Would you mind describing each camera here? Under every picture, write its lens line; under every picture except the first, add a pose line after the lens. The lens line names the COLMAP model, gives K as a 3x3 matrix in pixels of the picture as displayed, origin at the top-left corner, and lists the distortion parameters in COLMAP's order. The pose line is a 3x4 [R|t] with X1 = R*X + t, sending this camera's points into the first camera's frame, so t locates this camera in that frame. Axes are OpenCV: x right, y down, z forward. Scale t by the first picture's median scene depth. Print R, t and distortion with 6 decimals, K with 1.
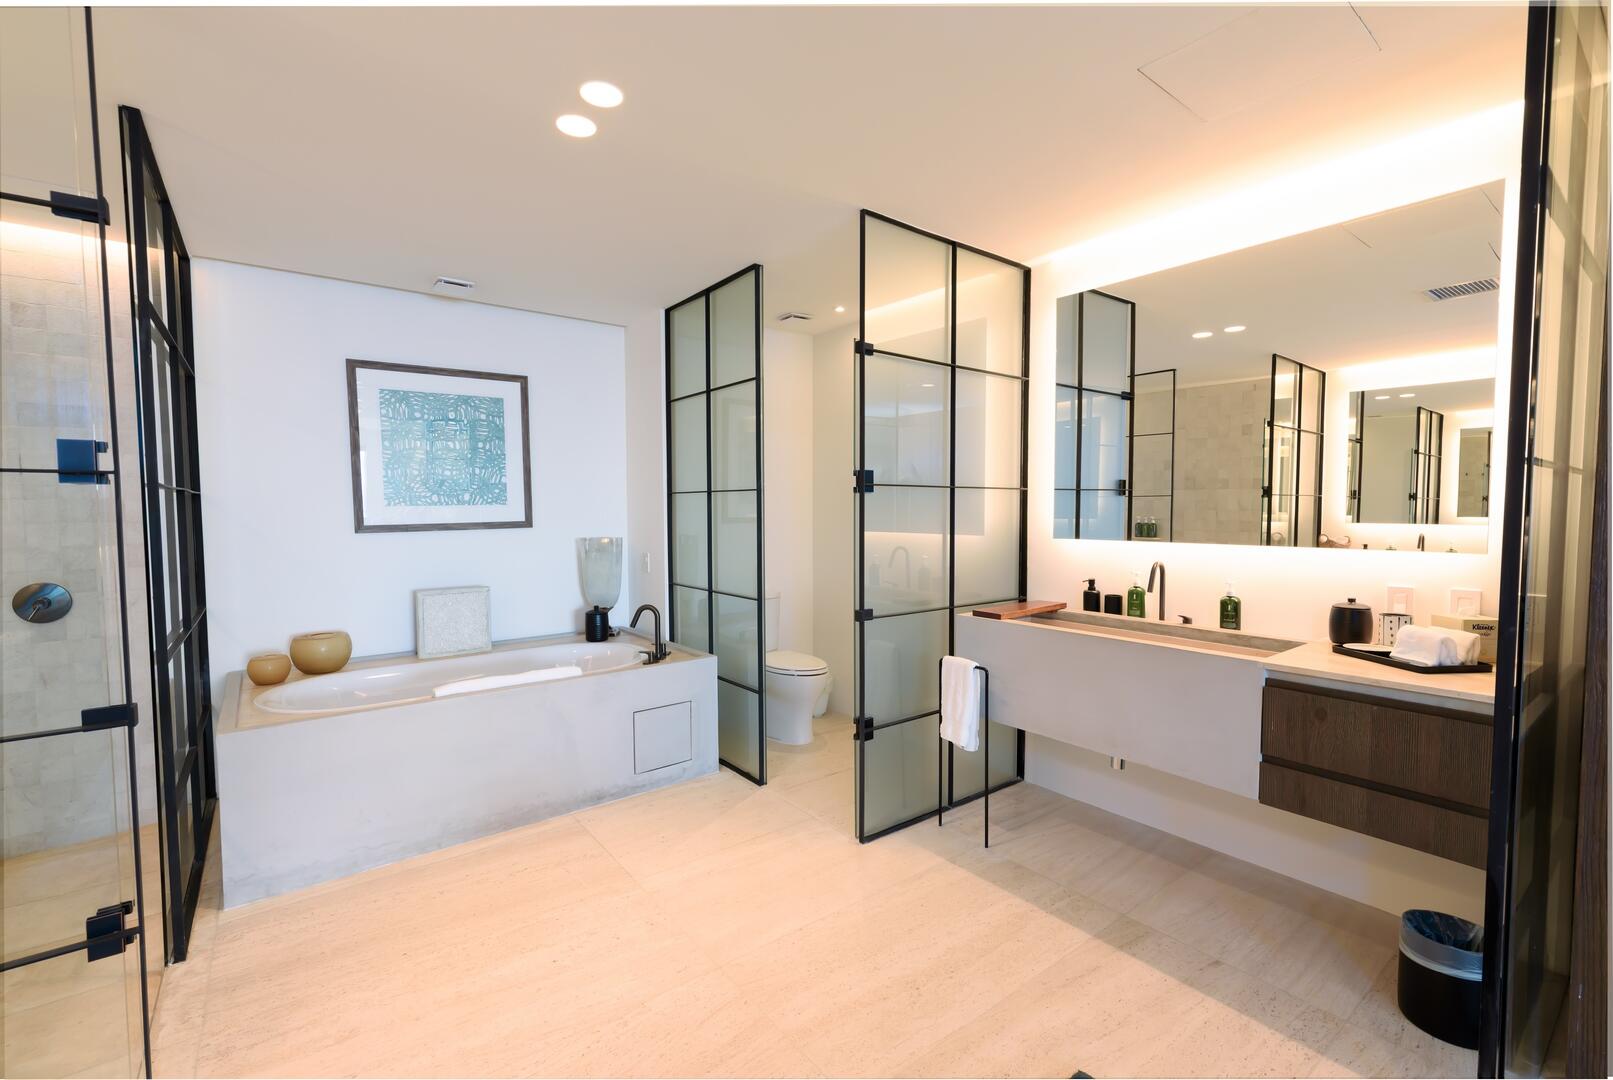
lens RADIAL K [[705.7, 0, 811.8], [0, 705.7, 536.7], [0, 0, 1]] dist [0.006668, 0.000301]
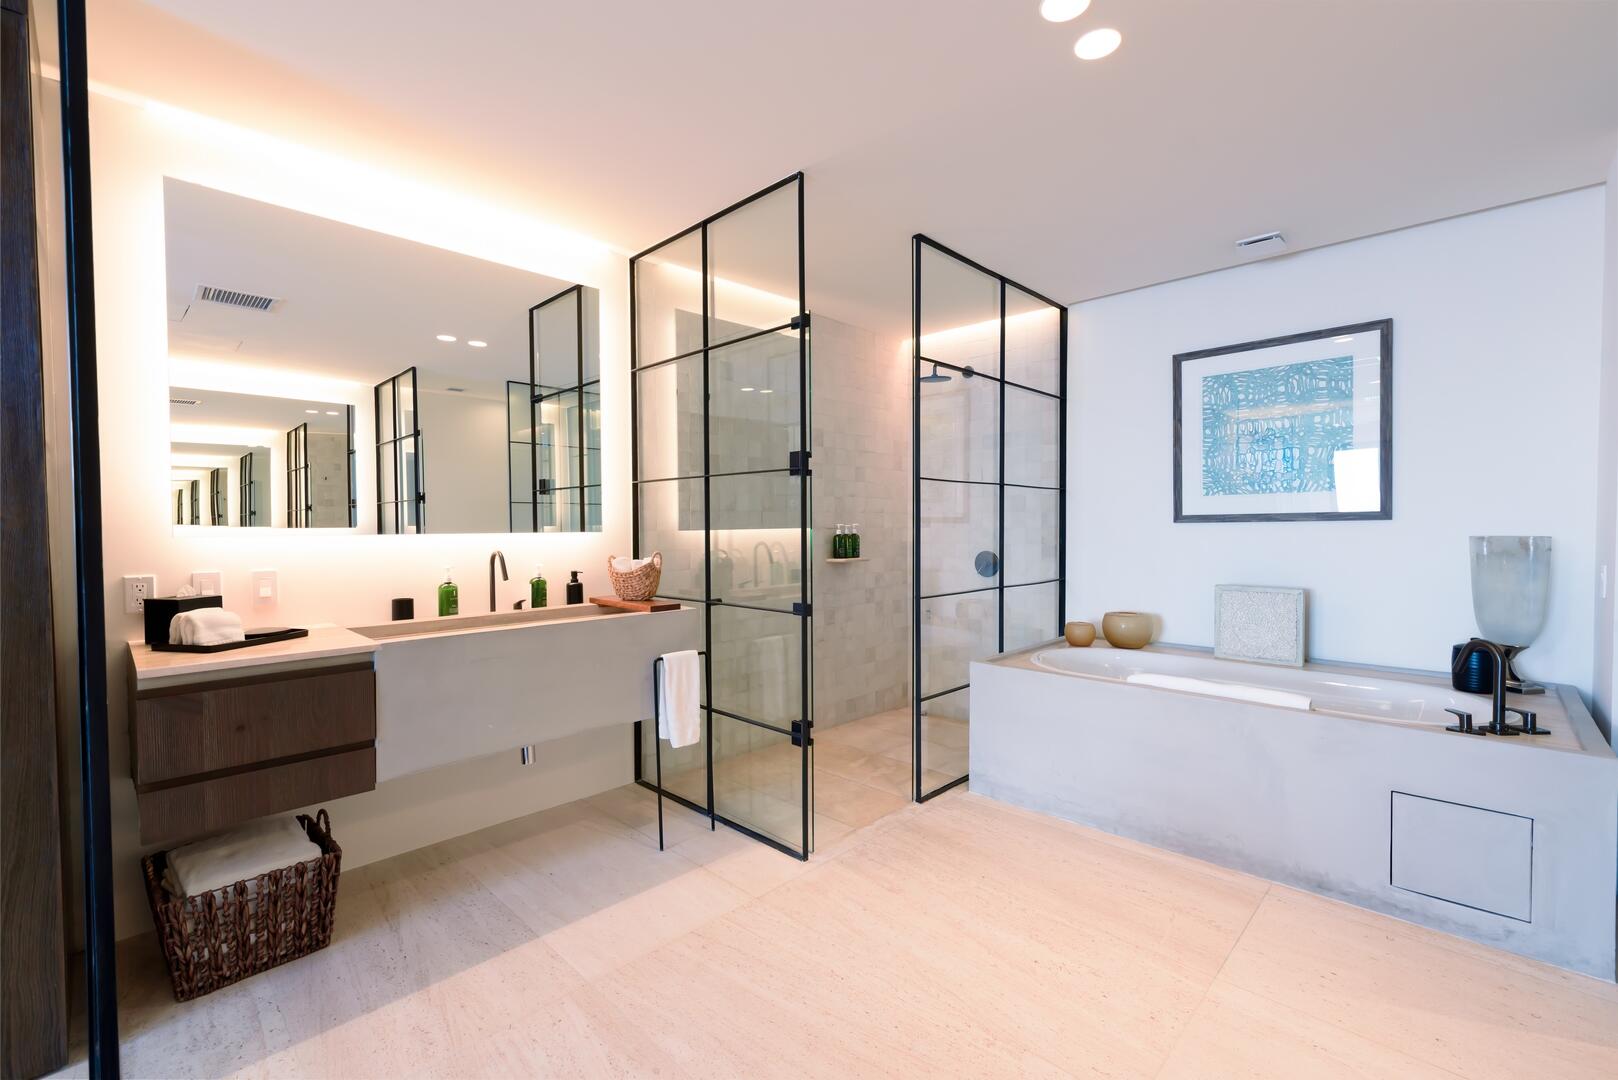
lens RADIAL K [[713.6, 0, 809.3], [0, 713.6, 539.1], [0, 0, 1]] dist [0.000332, 0.000072]
pose [[0.118936, 0.023165, -0.992632, 0.319856], [-0.039809, 0.999035, 0.018544, 0.020551], [0.992104, 0.037311, 0.119744, 0.344001]]
